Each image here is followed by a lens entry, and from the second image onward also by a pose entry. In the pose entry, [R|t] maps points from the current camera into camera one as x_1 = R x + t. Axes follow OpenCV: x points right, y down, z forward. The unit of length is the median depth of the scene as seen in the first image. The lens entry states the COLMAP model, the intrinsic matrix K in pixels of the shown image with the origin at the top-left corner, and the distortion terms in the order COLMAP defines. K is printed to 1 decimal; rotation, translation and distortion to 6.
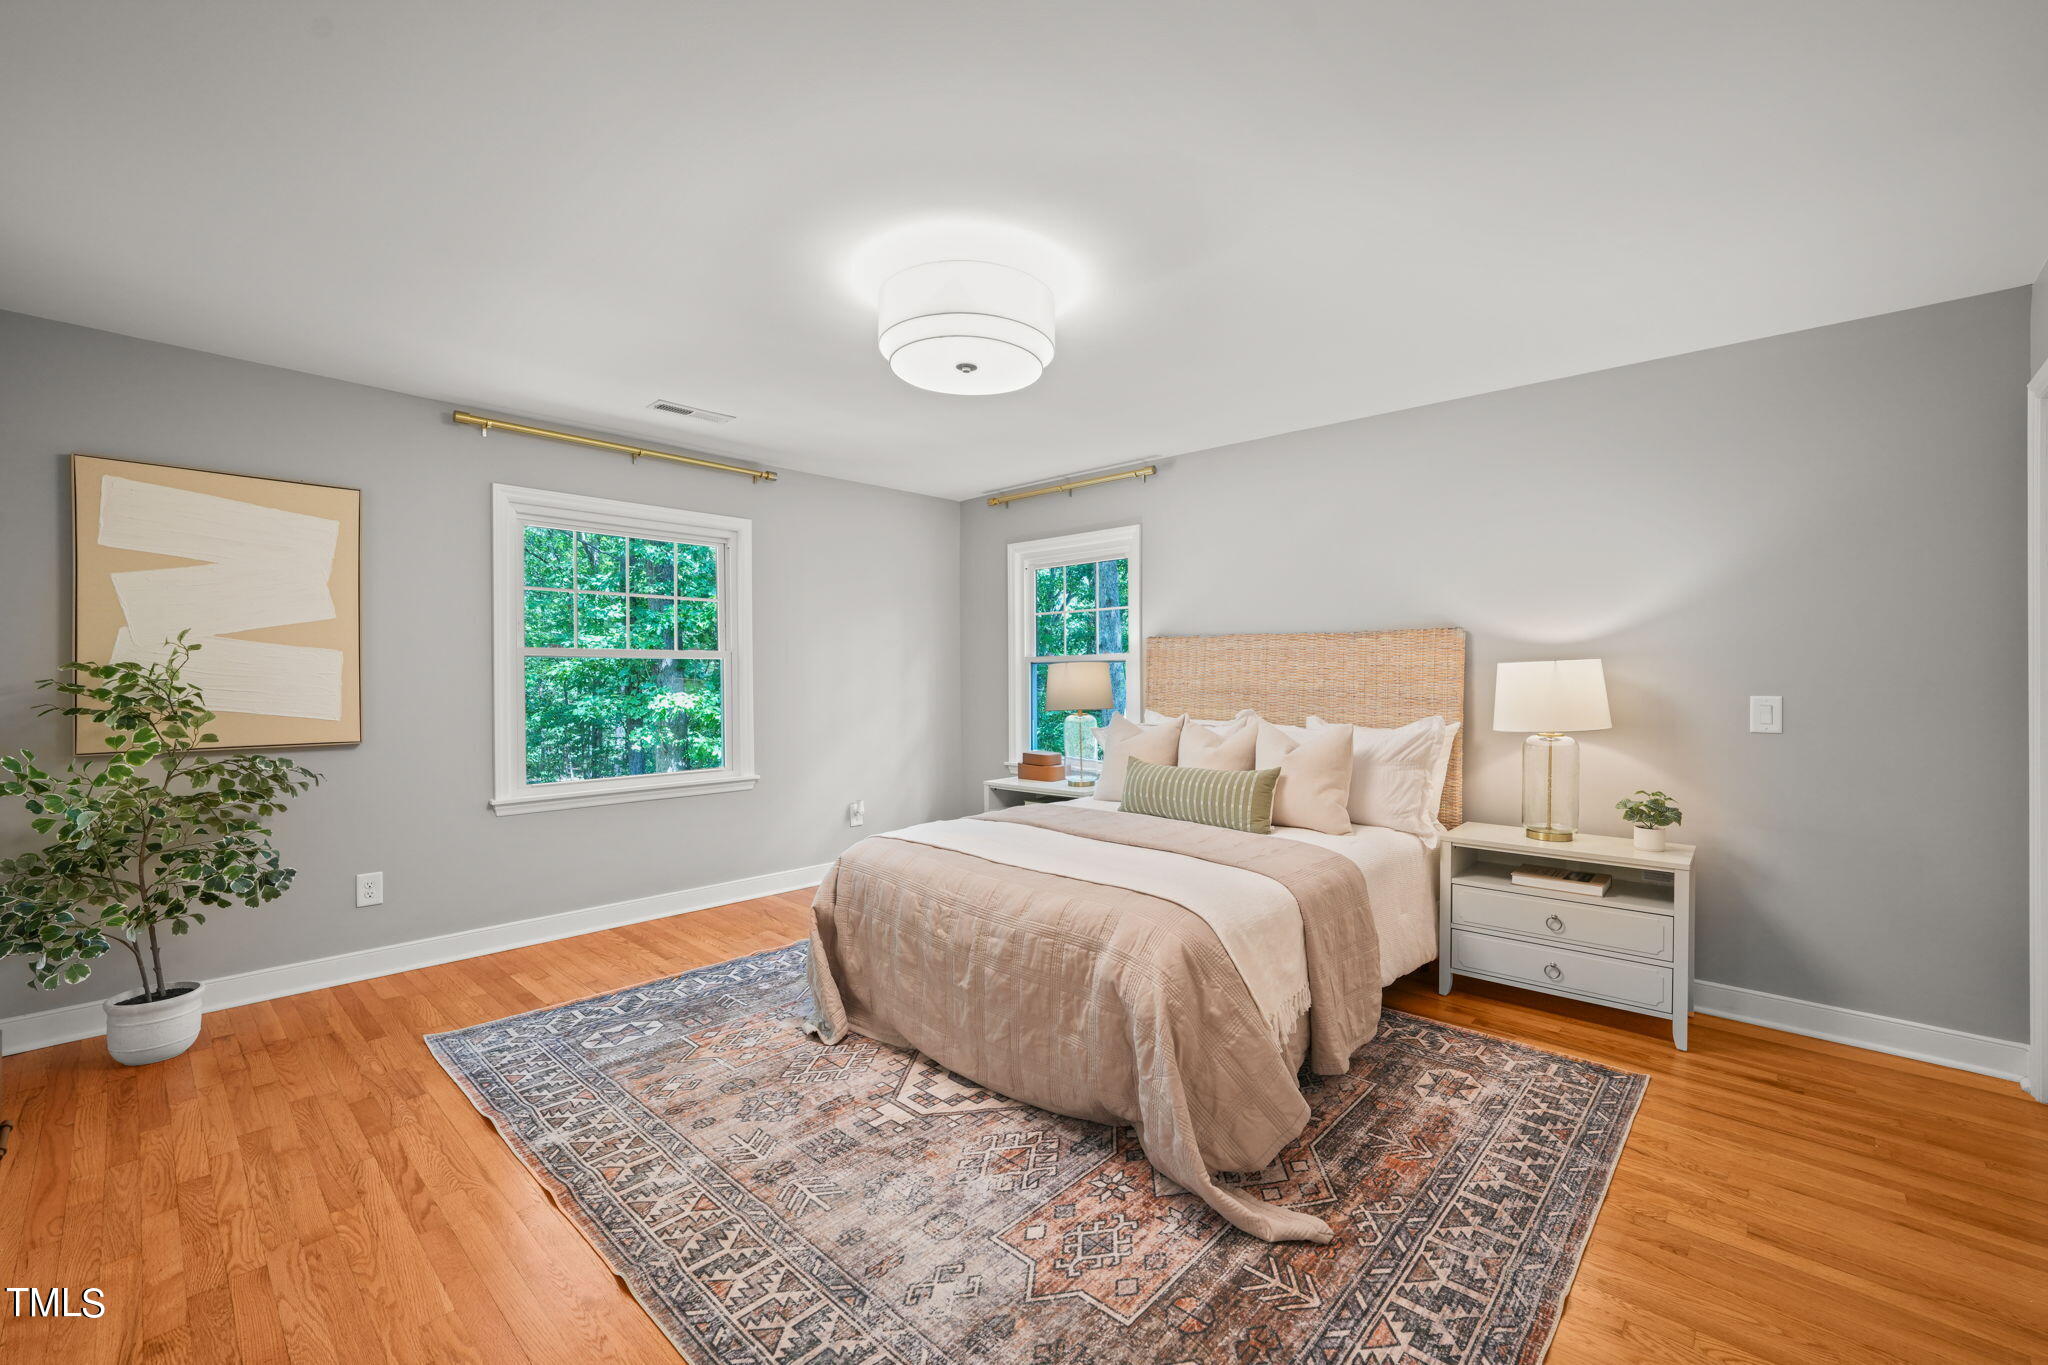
lens RADIAL K [[834.8, 0, 1035.0], [0, 834.8, 685.8], [0, 0, 1]] dist [-0.011146, 0.000203]
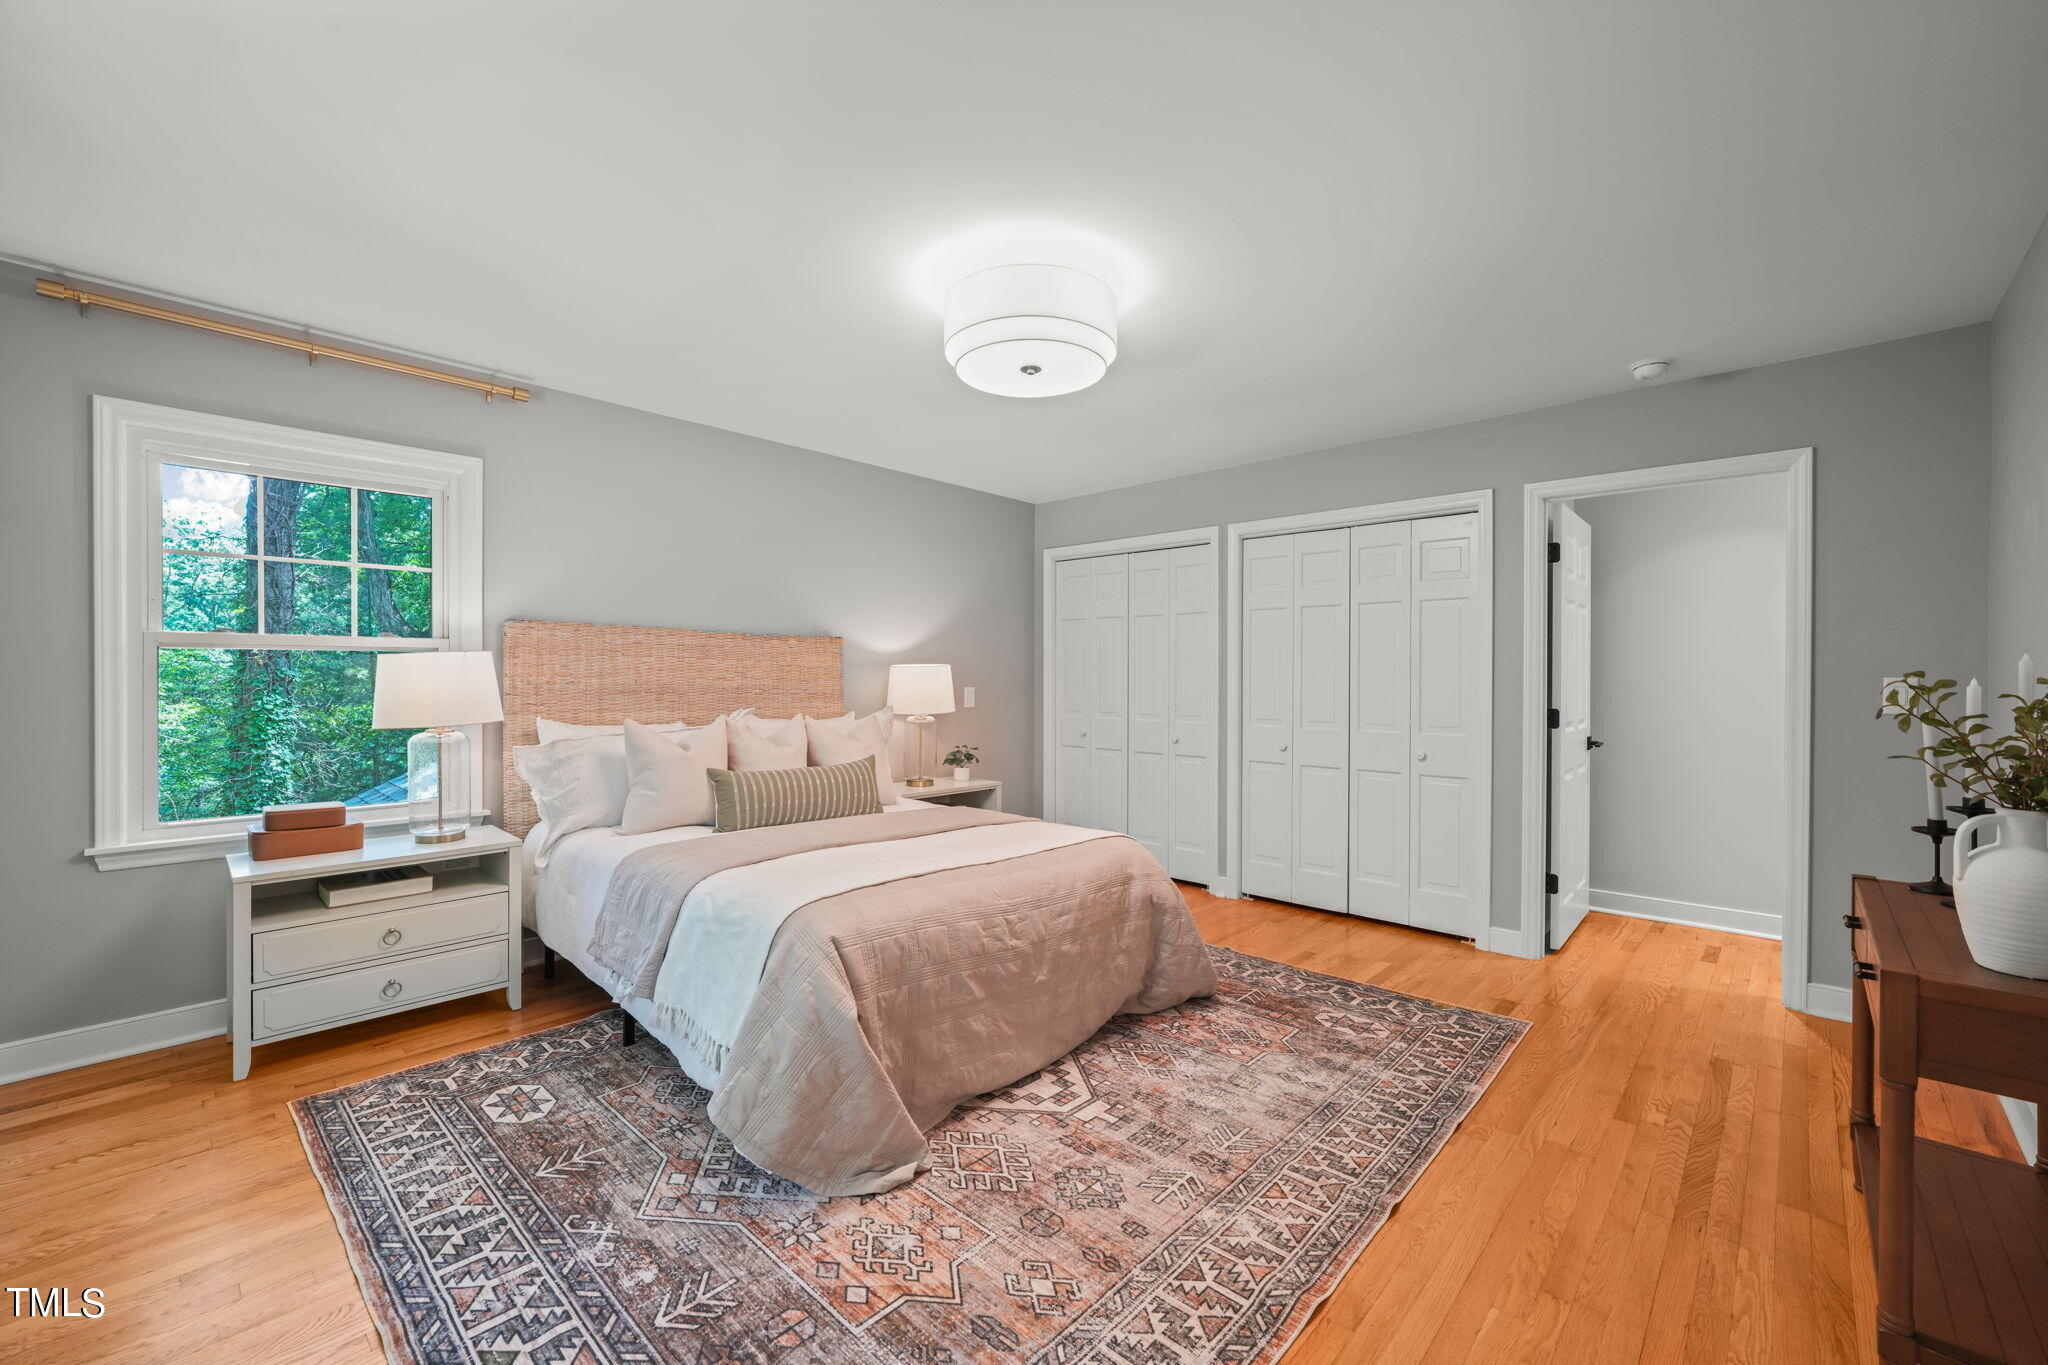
lens RADIAL K [[834.8, 0, 1037.4], [0, 834.8, 680.9], [0, 0, 1]] dist [-0.011146, 0.000203]
pose [[0.004797, -0.004551, 0.999978, -1.127374], [0.005098, 0.999977, 0.004527, -0.010227], [-0.999976, 0.005076, 0.004820, 1.018736]]
